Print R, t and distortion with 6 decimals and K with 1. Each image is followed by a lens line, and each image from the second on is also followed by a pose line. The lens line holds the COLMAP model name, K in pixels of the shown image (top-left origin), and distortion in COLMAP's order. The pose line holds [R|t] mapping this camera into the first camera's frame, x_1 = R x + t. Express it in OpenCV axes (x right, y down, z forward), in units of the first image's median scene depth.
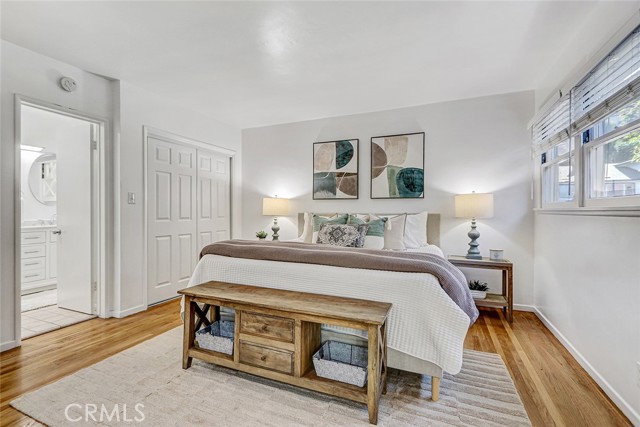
lens RADIAL K [[292.2, 0, 313.7], [0, 292.2, 211.8], [0, 0, 1]] dist [0.001639, -0.000228]
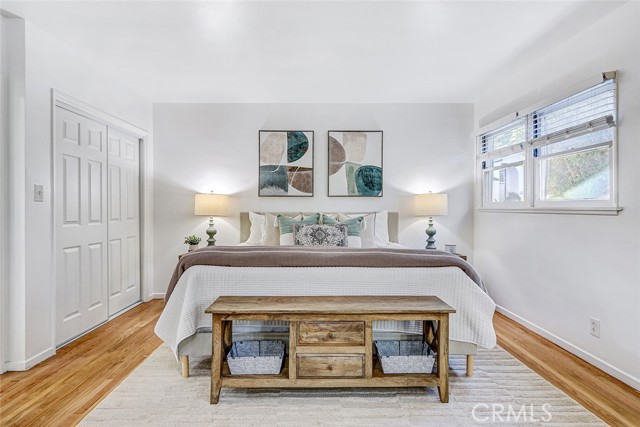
lens RADIAL K [[355.7, 0, 311.4], [0, 355.7, 207.9], [0, 0, 1]] dist [0.000961, 0.000308]
pose [[0.916788, -0.002618, 0.399365, -0.325492], [0.003791, 0.999991, -0.002149, -0.007070], [-0.399355, 0.003484, 0.916790, -0.017459]]
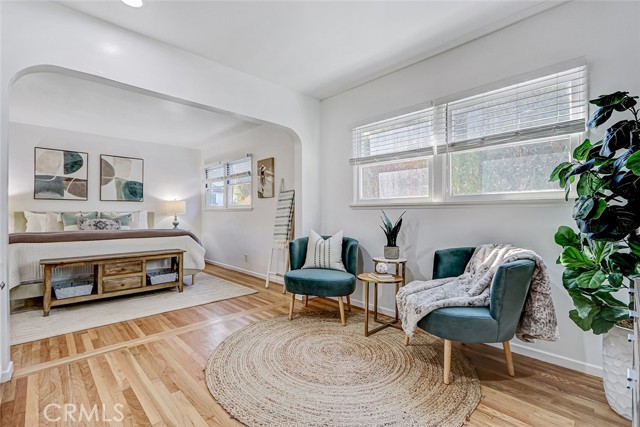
lens RADIAL K [[294.5, 0, 317.3], [0, 294.5, 211.6], [0, 0, 1]] dist [-0.021139, -0.000587]
pose [[0.380089, 0.002347, 0.924947, -0.690504], [0.006180, 0.999968, -0.005077, 0.018331], [-0.924929, 0.007646, 0.380062, -0.432397]]
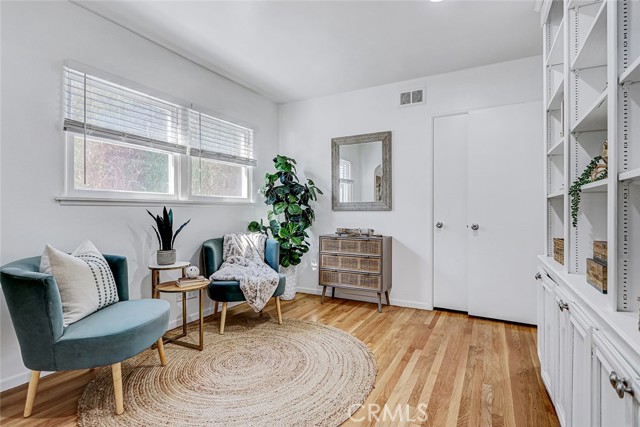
lens RADIAL K [[323.0, 0, 314.1], [0, 323.0, 210.6], [0, 0, 1]] dist [0.003254, 0.000291]
pose [[-0.997261, -0.000137, 0.073964, -0.311118], [0.000243, 0.999987, 0.005132, 0.014653], [-0.073964, 0.005136, -0.997248, 0.341664]]
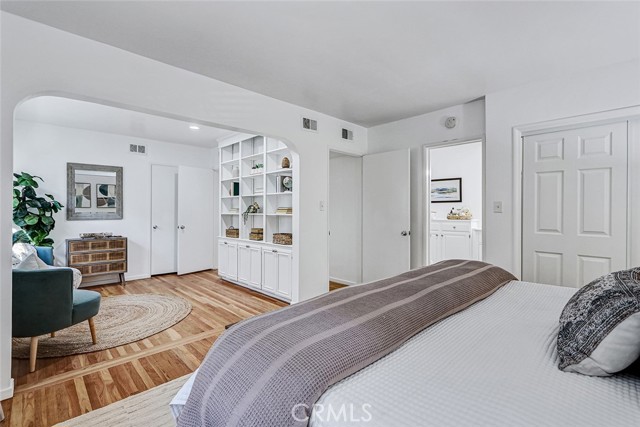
lens RADIAL K [[294.1, 0, 314.0], [0, 294.1, 209.6], [0, 0, 1]] dist [-0.002007, -0.001031]
pose [[-0.375135, -0.005722, -0.926952, 0.441850], [-0.006690, 0.999972, -0.003465, -0.025846], [0.926946, 0.004901, -0.375163, 0.665753]]
